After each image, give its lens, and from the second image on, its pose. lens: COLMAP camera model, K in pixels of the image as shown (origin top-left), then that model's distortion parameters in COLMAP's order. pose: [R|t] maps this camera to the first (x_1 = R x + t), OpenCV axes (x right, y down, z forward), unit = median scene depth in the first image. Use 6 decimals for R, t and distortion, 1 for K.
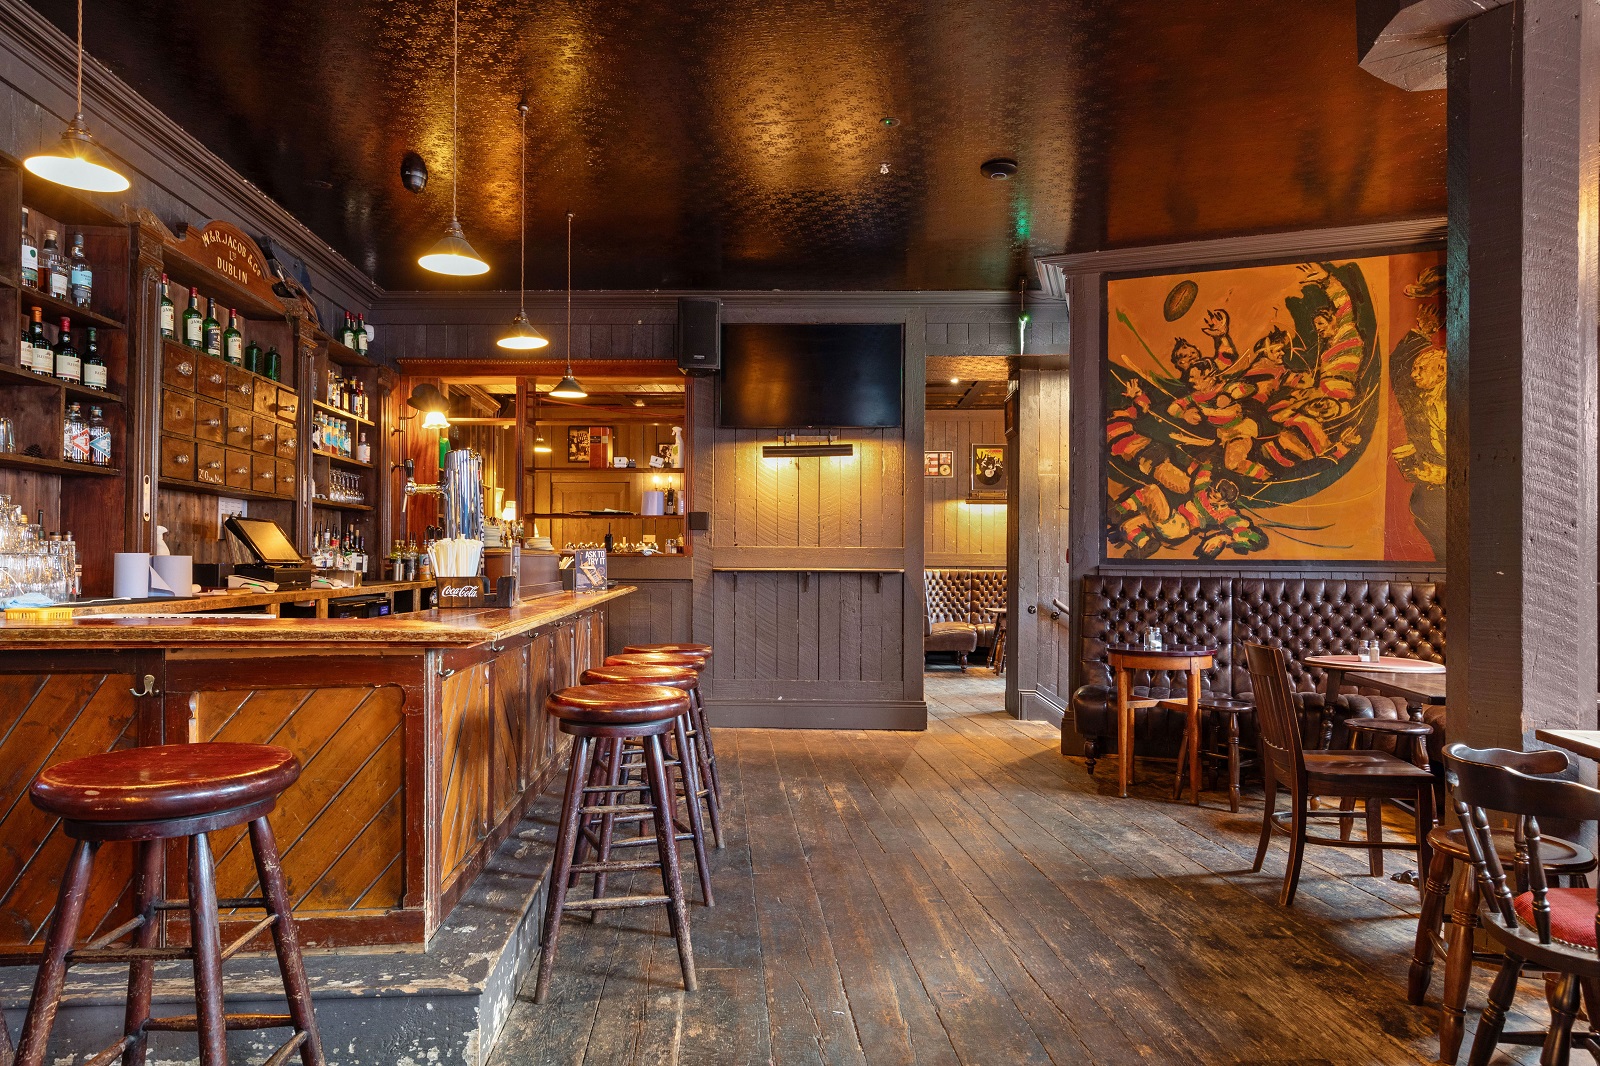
lens RADIAL K [[975.6, 0, 800.9], [0, 975.6, 560.3], [0, 0, 1]] dist [0.001154, 0.000426]
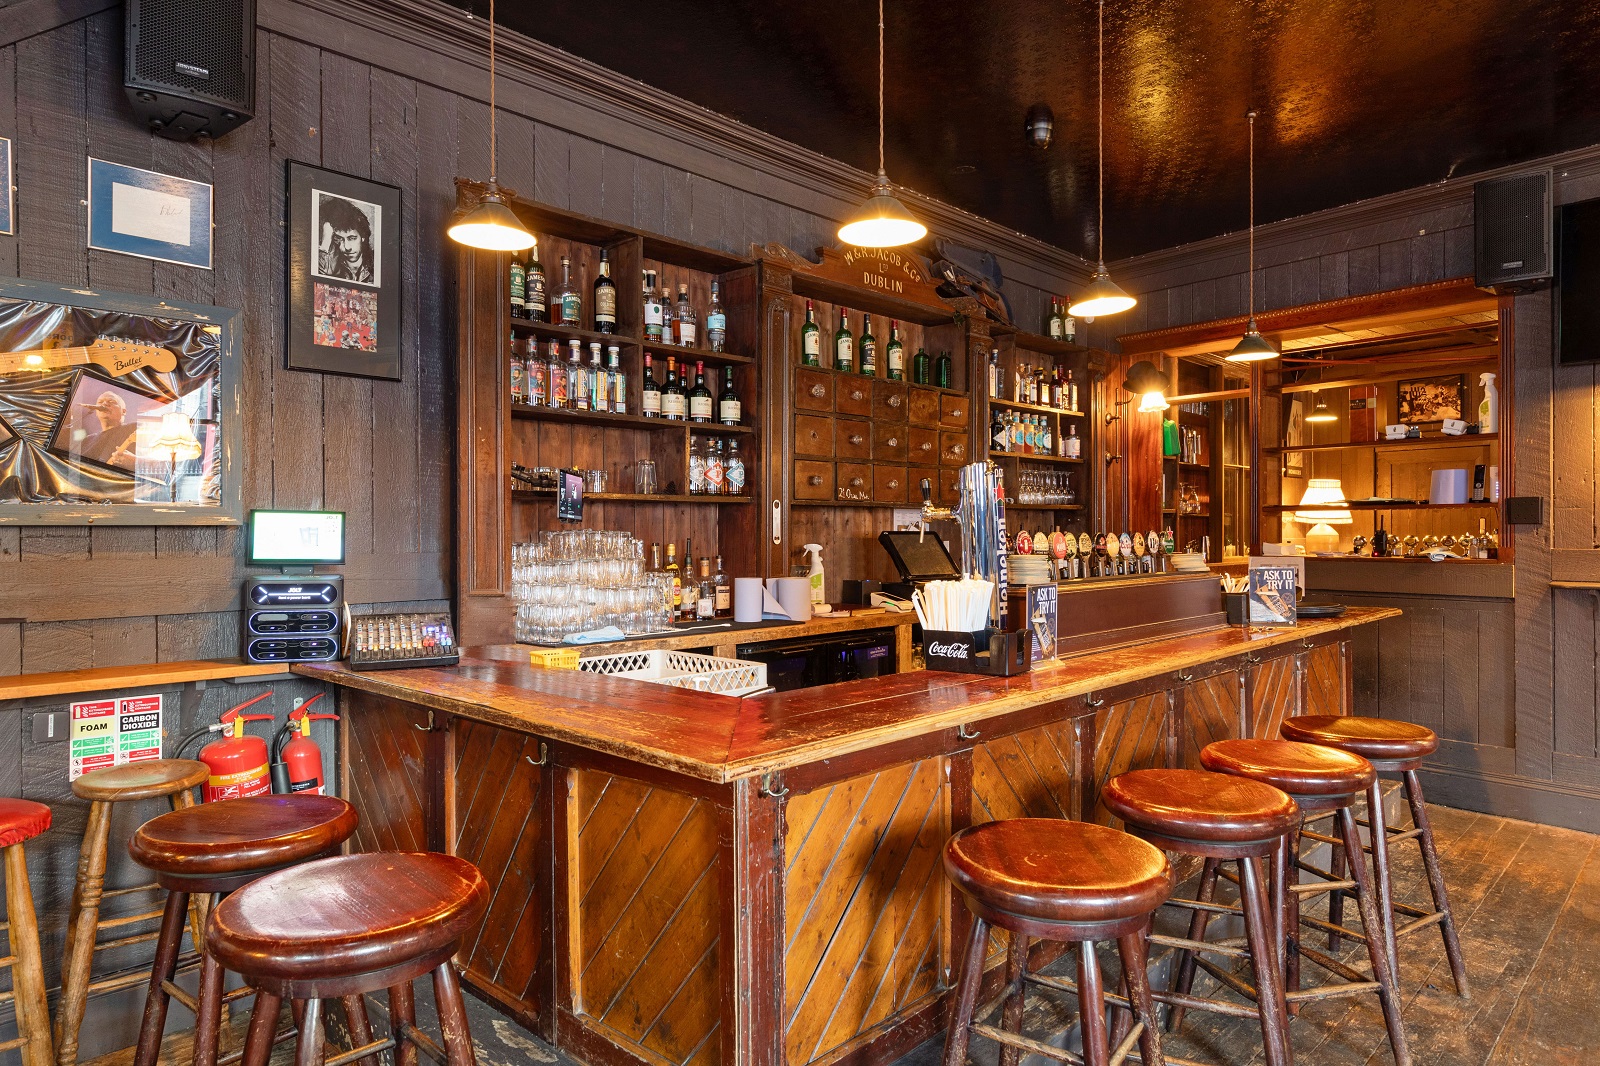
lens RADIAL K [[985.0, 0, 802.0], [0, 985.0, 537.3], [0, 0, 1]] dist [0.002363, 0.000416]
pose [[0.660372, -0.003964, -0.750928, 0.111385], [0.009034, 0.999956, 0.002666, -0.041913], [0.750884, -0.008544, 0.660379, 0.275185]]
